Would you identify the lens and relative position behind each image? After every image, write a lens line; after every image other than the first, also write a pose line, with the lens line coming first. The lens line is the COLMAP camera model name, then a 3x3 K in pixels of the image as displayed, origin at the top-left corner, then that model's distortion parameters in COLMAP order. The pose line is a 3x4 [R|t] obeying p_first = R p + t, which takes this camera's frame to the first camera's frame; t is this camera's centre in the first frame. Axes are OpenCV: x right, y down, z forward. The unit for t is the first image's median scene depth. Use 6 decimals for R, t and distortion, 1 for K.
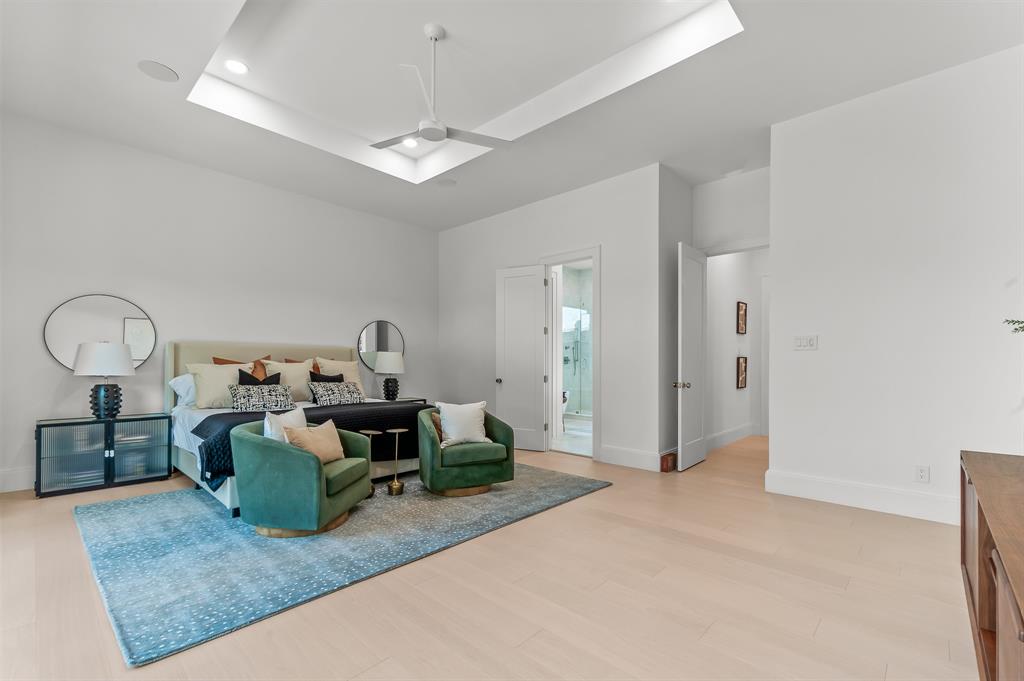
lens RADIAL K [[449.0, 0, 512.8], [0, 449.0, 359.6], [0, 0, 1]] dist [-0.000308, -0.000078]
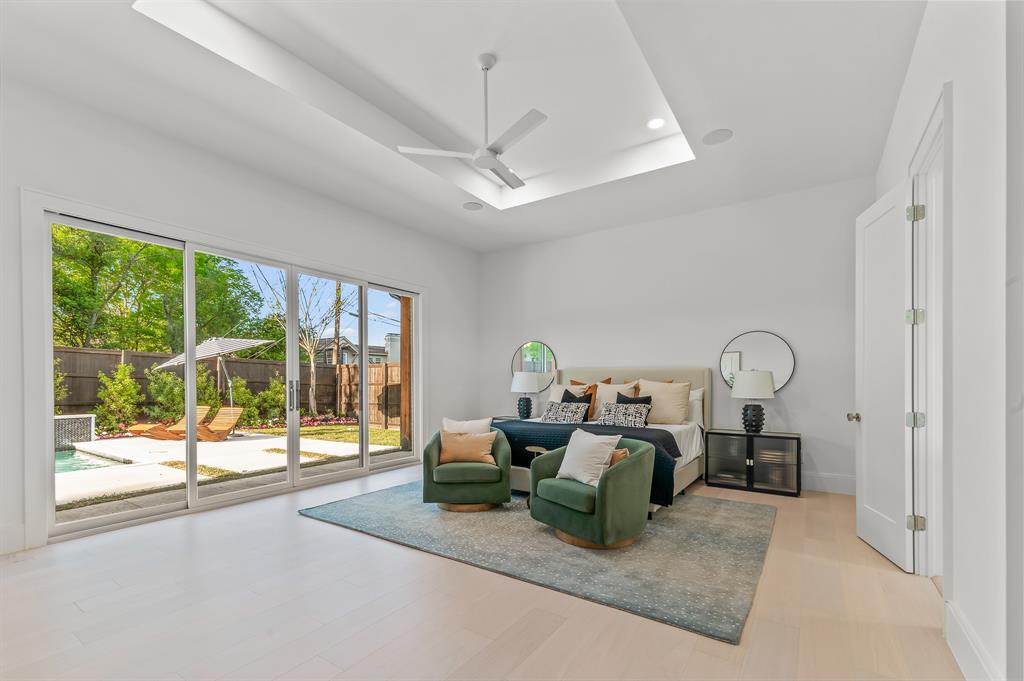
lens RADIAL K [[443.6, 0, 513.2], [0, 443.6, 384.6], [0, 0, 1]] dist [0.000282, -0.000002]
pose [[0.157006, -0.000782, -0.987597, 0.439768], [-0.000104, 1.000000, -0.000808, 0.006476], [0.987598, 0.000229, 0.157006, 0.479510]]
